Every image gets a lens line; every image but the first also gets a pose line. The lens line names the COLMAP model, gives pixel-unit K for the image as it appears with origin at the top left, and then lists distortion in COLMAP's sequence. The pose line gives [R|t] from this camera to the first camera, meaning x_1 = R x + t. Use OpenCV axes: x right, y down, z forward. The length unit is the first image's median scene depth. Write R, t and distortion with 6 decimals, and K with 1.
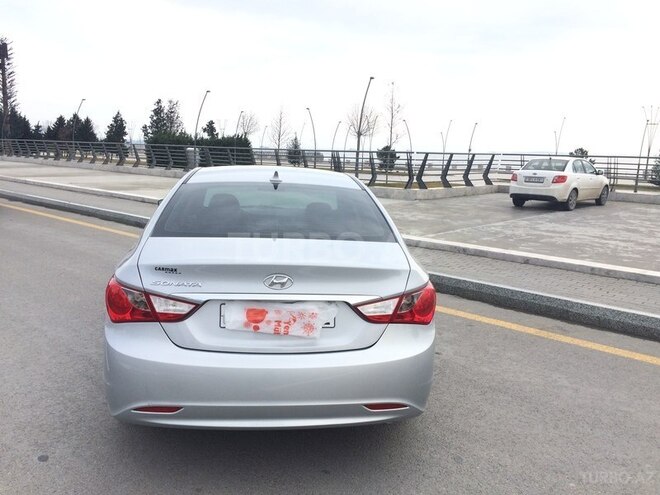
lens RADIAL K [[555.6, 0, 312.7], [0, 555.6, 257.6], [0, 0, 1]] dist [0.089928, -0.110584]
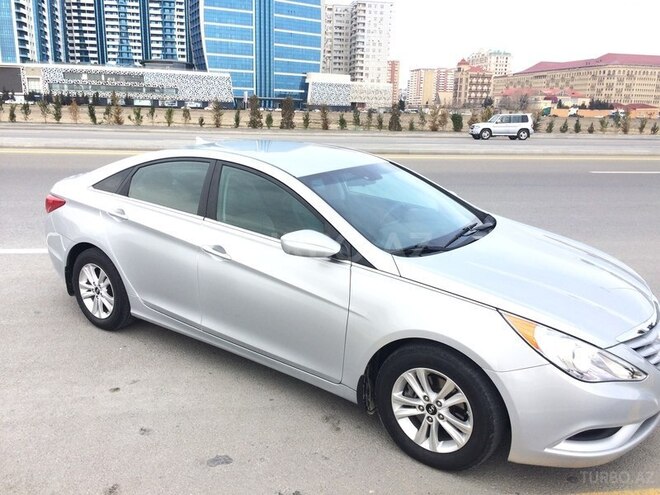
lens RADIAL K [[555.6, 0, 324.2], [0, 555.6, 254.5], [0, 0, 1]] dist [0.089928, -0.110584]
pose [[-0.645941, 0.155876, -0.747304, 0.142728], [-0.182790, 0.918872, 0.349660, -0.077582], [0.741180, 0.362460, -0.565045, 0.386111]]
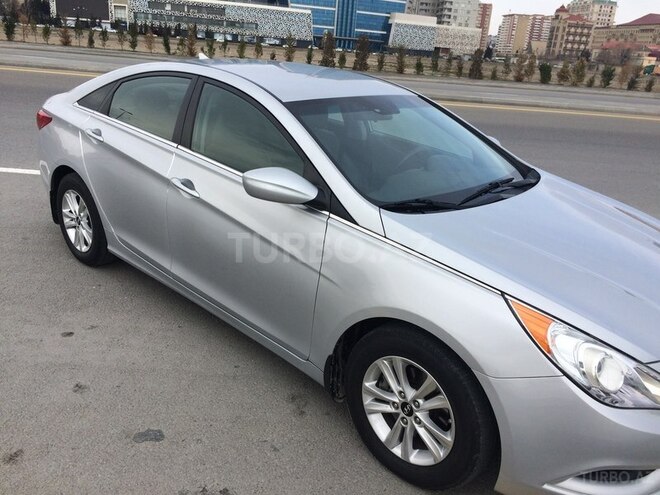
lens RADIAL K [[555.6, 0, 326.1], [0, 555.6, 254.7], [0, 0, 1]] dist [0.089928, -0.110584]
pose [[-0.738902, 0.159074, -0.654766, 0.103146], [-0.217333, 0.863534, 0.455055, -0.070078], [0.637800, 0.478543, -0.603496, 0.382222]]
